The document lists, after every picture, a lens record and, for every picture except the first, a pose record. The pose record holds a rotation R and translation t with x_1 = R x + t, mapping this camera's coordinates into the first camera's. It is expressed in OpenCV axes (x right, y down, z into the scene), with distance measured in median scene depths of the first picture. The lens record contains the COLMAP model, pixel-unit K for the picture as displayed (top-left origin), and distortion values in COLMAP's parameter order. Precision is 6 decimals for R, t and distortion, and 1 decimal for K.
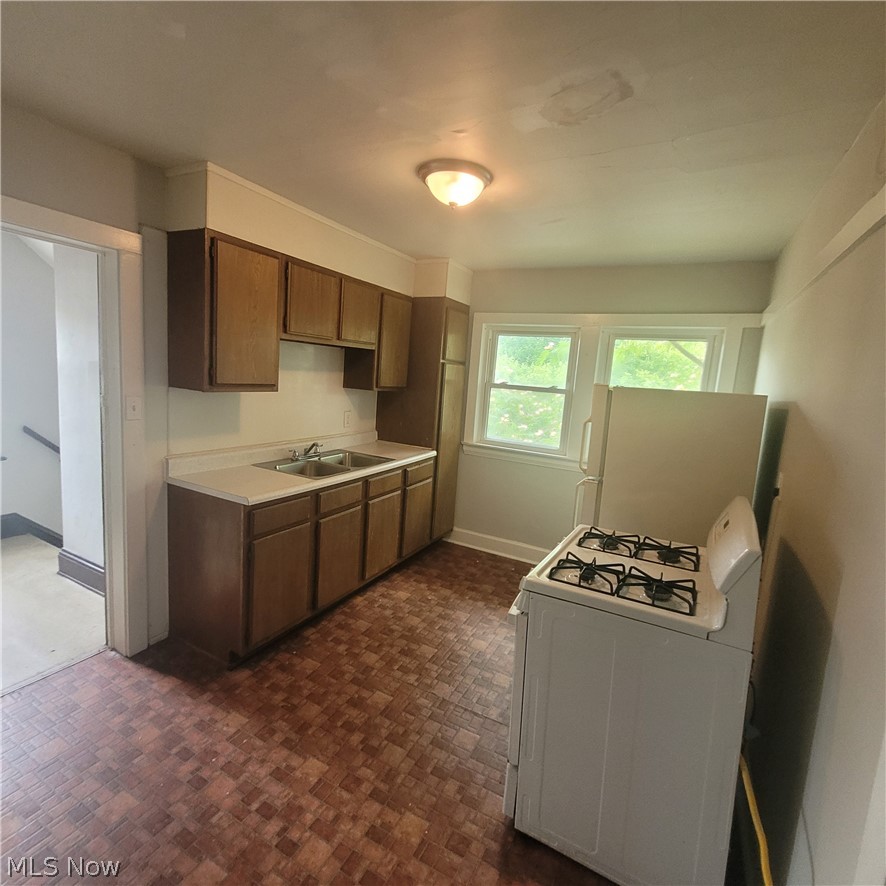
lens RADIAL K [[464.9, 0, 442.3], [0, 464.9, 440.2], [0, 0, 1]] dist [-0.001461, 0.000487]
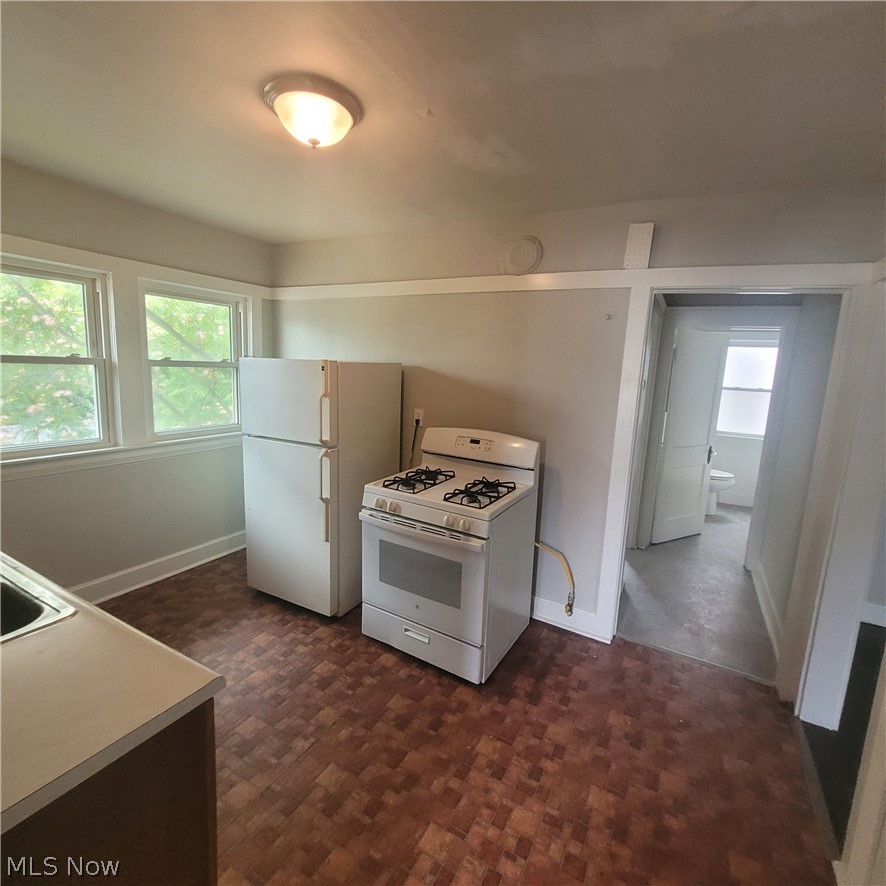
lens RADIAL K [[464.9, 0, 442.3], [0, 464.9, 440.2], [0, 0, 1]] dist [-0.001461, 0.000487]
pose [[0.017628, -0.231568, 0.972659, -0.979911], [0.088506, 0.969353, 0.229177, -0.215532], [-0.995920, 0.082047, 0.037583, 0.927004]]
